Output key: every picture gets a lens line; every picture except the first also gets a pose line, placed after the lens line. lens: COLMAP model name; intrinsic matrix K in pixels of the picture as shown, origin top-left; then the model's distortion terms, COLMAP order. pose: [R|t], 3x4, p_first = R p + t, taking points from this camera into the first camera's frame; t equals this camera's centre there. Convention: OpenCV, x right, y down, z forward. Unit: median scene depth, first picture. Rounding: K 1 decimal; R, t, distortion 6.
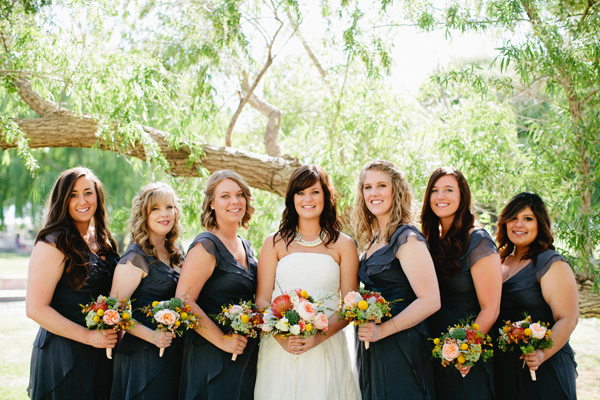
lens RADIAL K [[932.0, 0, 300.0], [0, 932.0, 200.0], [0, 0, 1]] dist [-0.152176, 0.441745]
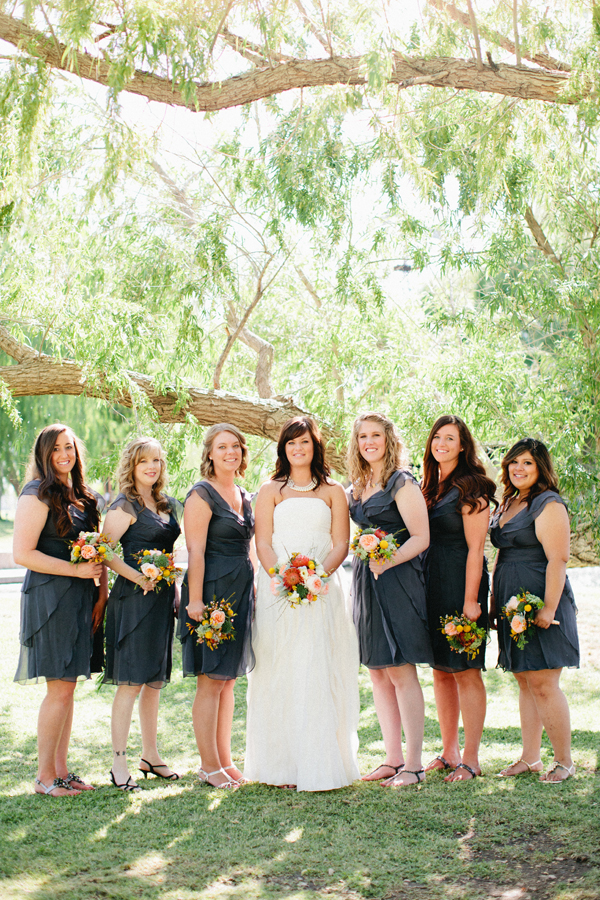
lens RADIAL K [[1500.3, 0, 300.0], [0, 1500.3, 450.0], [0, 0, 1]] dist [-0.080461, 0.138872]
pose [[0.999808, -0.019225, -0.003818, 0.011420], [0.019276, 0.999717, 0.013934, -0.017213], [0.003549, -0.014005, 0.999896, -0.542347]]
